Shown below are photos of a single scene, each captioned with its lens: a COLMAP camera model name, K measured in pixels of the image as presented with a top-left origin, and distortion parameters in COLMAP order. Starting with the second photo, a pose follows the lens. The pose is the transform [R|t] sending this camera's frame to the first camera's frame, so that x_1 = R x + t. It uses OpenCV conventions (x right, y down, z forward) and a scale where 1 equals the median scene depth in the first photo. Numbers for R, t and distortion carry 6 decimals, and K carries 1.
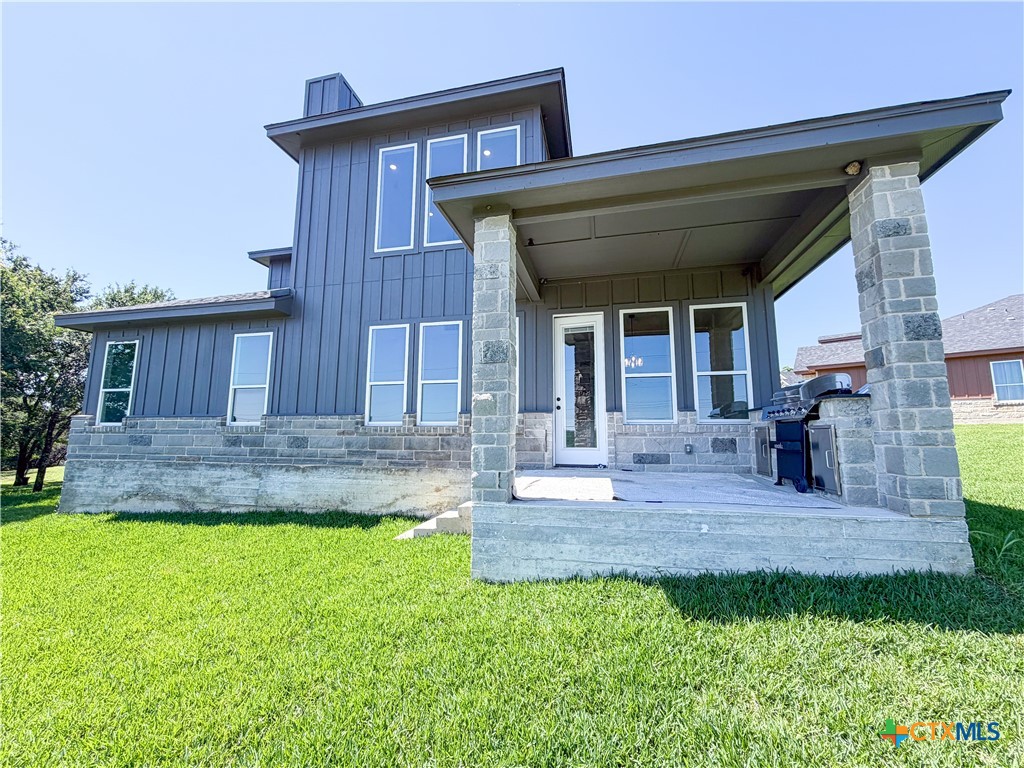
lens RADIAL K [[408.9, 0, 509.9], [0, 408.9, 383.8], [0, 0, 1]] dist [0.000378, 0.000389]
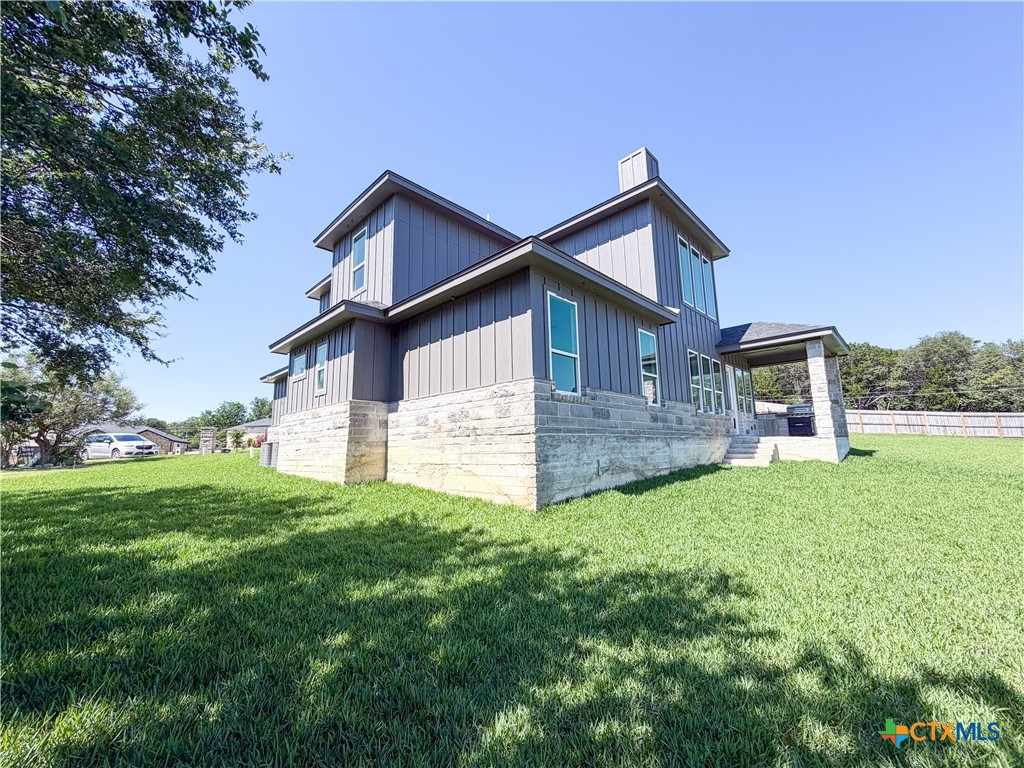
lens RADIAL K [[408.9, 0, 509.9], [0, 408.9, 383.8], [0, 0, 1]] dist [0.000378, 0.000389]
pose [[0.517524, 0.118106, 0.847479, -1.832779], [-0.086985, 0.992559, -0.085206, 0.169569], [-0.851236, -0.029622, 0.523946, 0.686291]]
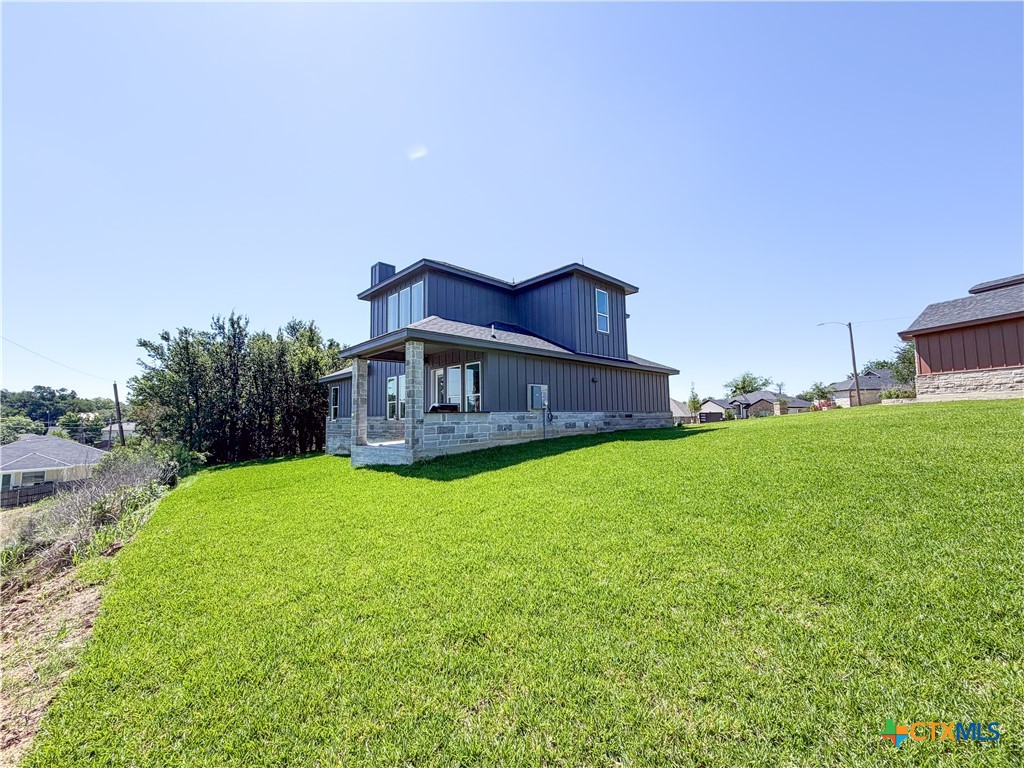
lens RADIAL K [[408.9, 0, 509.9], [0, 408.9, 383.8], [0, 0, 1]] dist [0.000378, 0.000389]
pose [[0.838025, -0.057824, -0.542559, 1.364430], [0.091637, 0.995160, 0.035479, -0.115357], [0.537882, -0.079451, 0.839268, -0.538045]]
